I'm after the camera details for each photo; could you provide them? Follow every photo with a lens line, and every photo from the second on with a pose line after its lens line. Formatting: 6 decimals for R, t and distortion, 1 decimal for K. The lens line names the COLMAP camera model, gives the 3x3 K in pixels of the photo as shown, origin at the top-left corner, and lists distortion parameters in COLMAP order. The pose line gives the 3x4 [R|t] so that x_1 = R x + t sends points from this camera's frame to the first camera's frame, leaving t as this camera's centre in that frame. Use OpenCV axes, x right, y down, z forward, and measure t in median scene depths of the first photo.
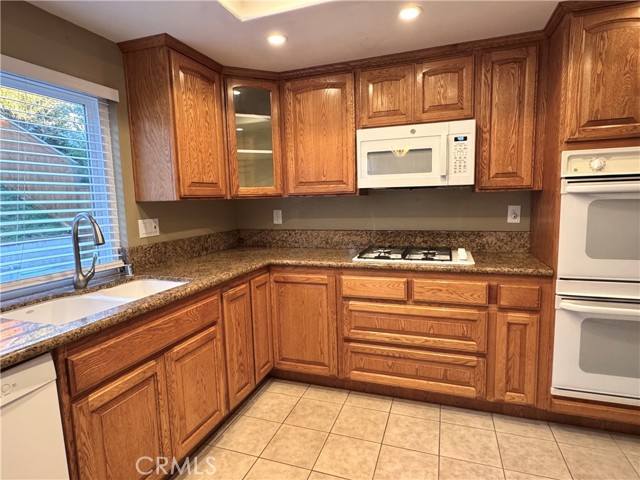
lens RADIAL K [[358.2, 0, 319.5], [0, 358.2, 240.1], [0, 0, 1]] dist [-0.004394, 0.001283]
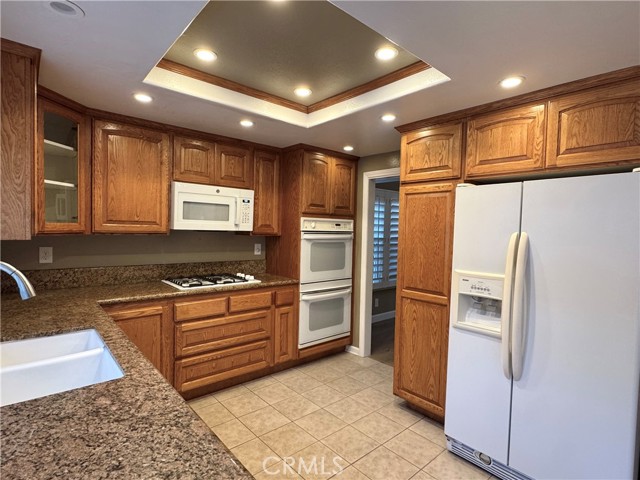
lens RADIAL K [[335.7, 0, 319.2], [0, 335.7, 241.5], [0, 0, 1]] dist [0.001233, 0.000188]
pose [[0.487858, 0.006036, 0.872902, -0.687910], [0.063028, 0.997123, -0.042121, -0.029264], [-0.870645, 0.075566, 0.486074, 0.037642]]
